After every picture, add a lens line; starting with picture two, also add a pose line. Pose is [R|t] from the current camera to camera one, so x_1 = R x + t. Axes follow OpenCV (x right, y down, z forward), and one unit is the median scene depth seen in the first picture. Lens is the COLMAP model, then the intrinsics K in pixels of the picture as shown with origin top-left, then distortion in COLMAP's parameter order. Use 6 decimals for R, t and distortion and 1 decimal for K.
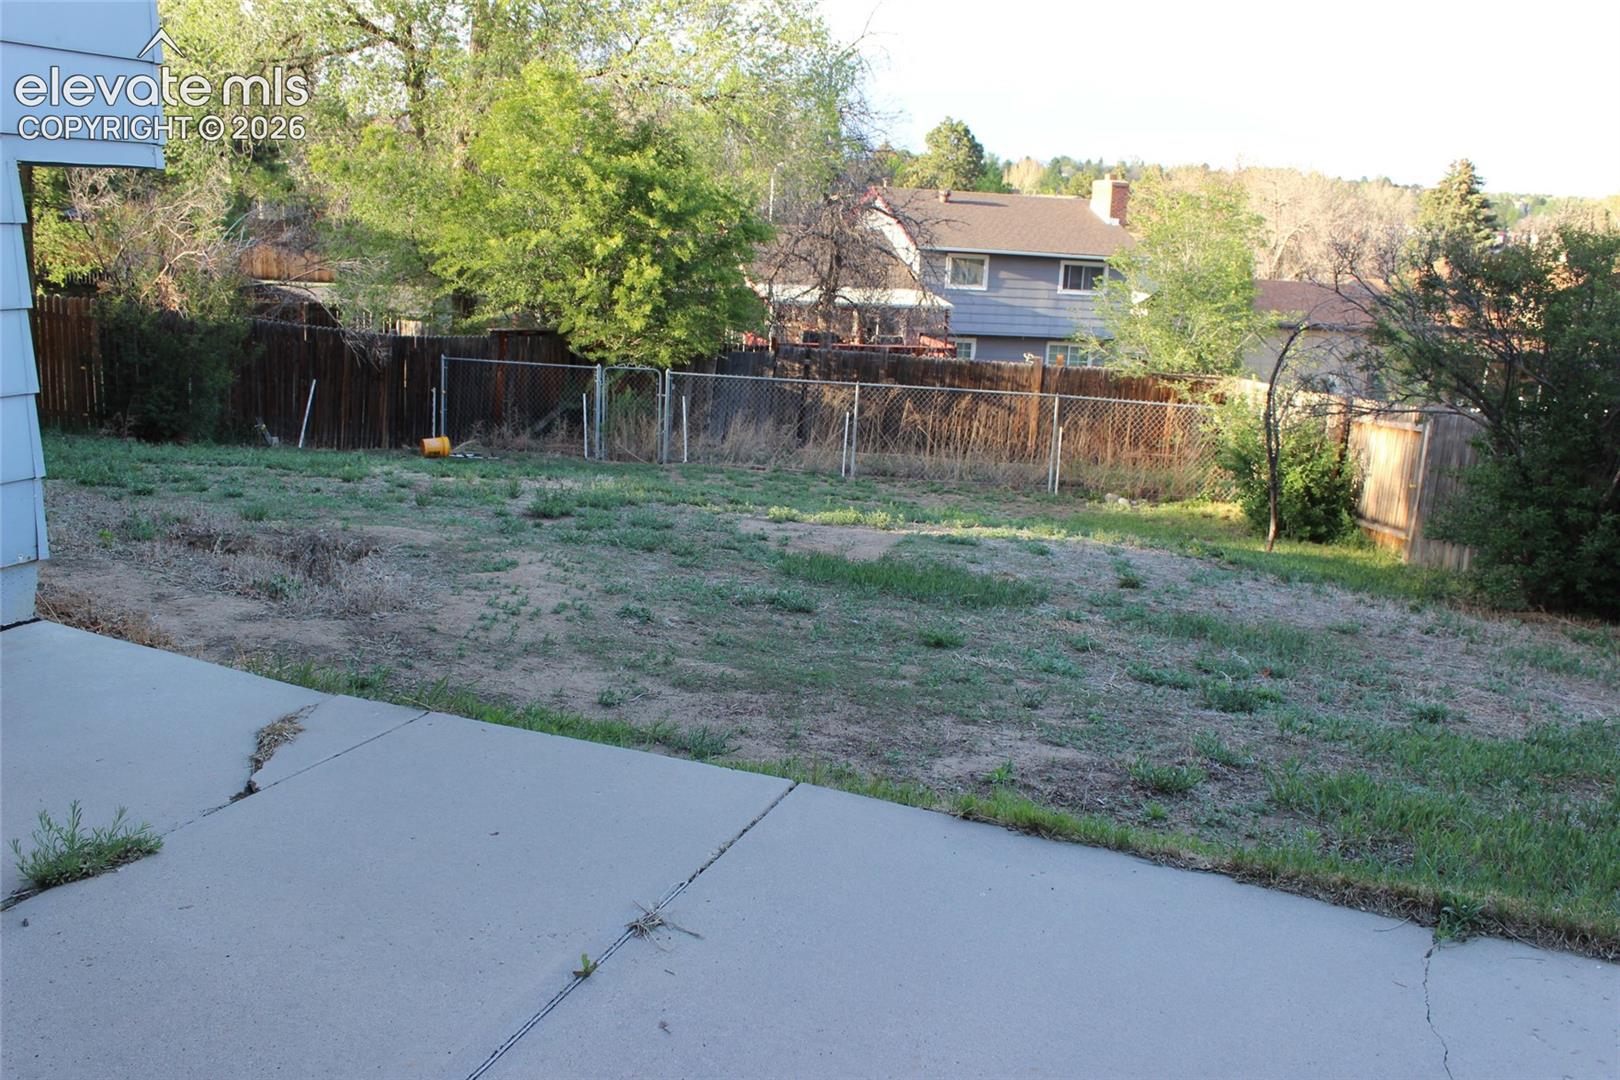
lens RADIAL K [[1441.7, 0, 810.0], [0, 1441.7, 540.0], [0, 0, 1]] dist [-0.115951, 0.002609]
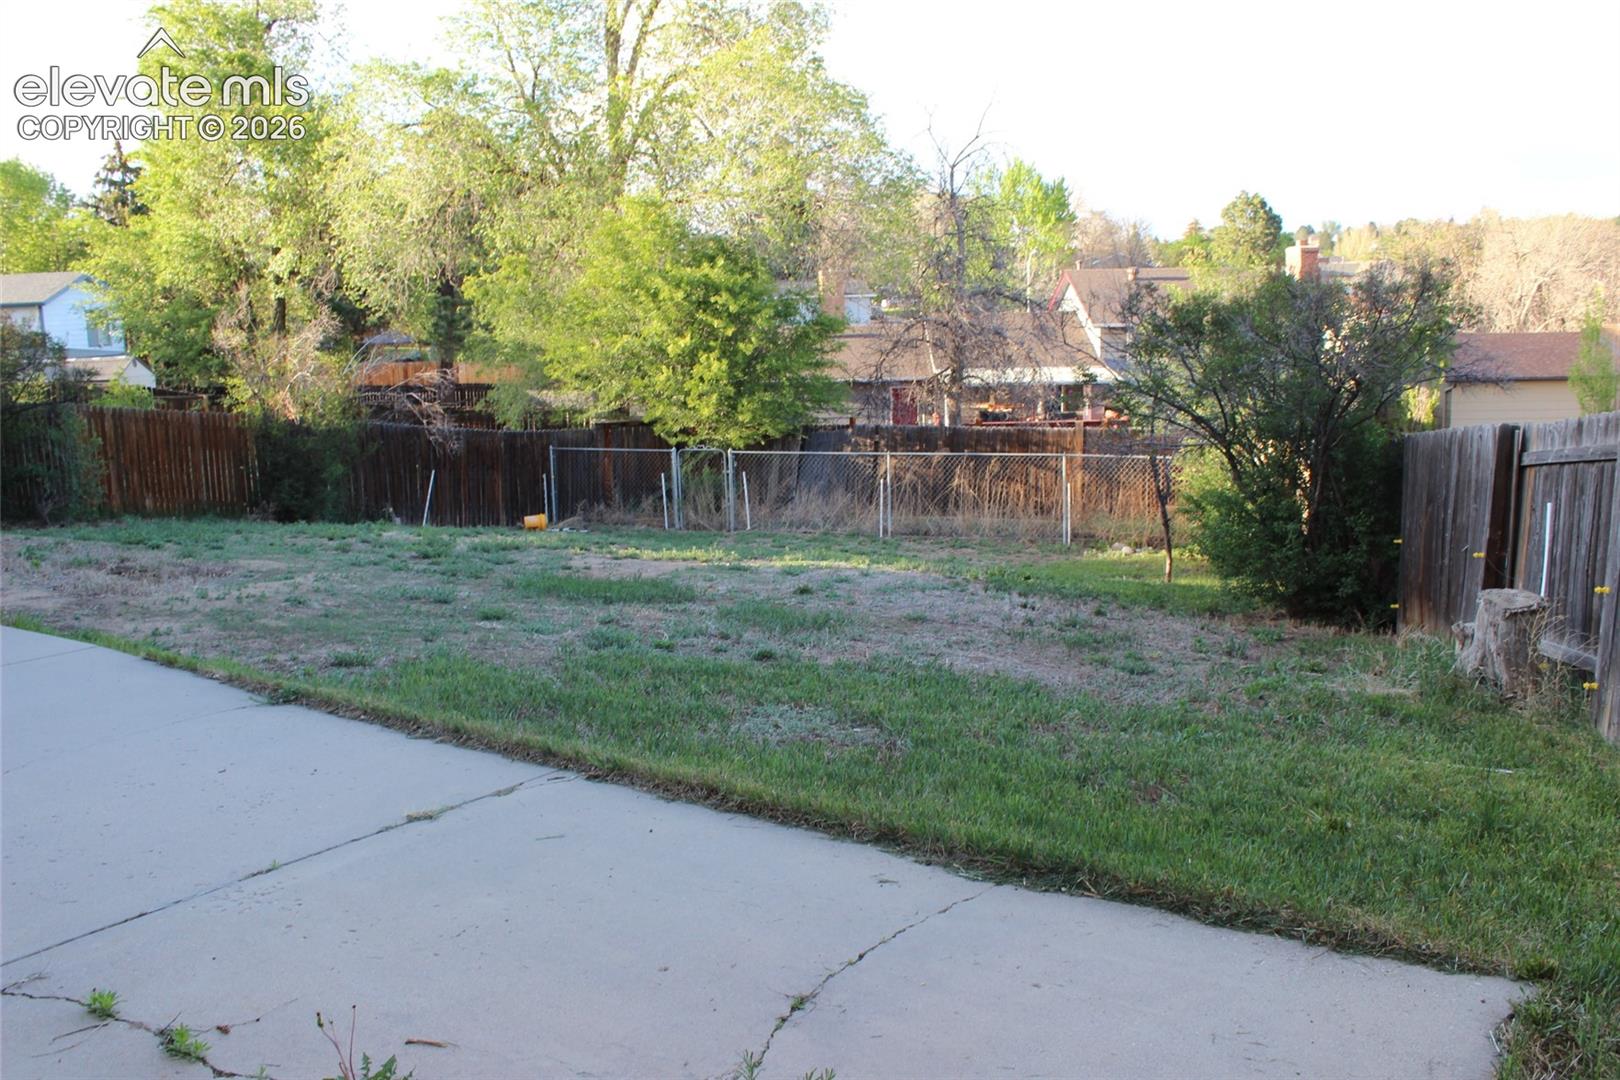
lens RADIAL K [[1441.7, 0, 810.0], [0, 1441.7, 540.0], [0, 0, 1]] dist [-0.115951, 0.002609]
pose [[0.969884, -0.034425, -0.241124, 0.234458], [0.019057, 0.997652, -0.065779, 0.030213], [0.242822, 0.059203, 0.968263, -0.092191]]
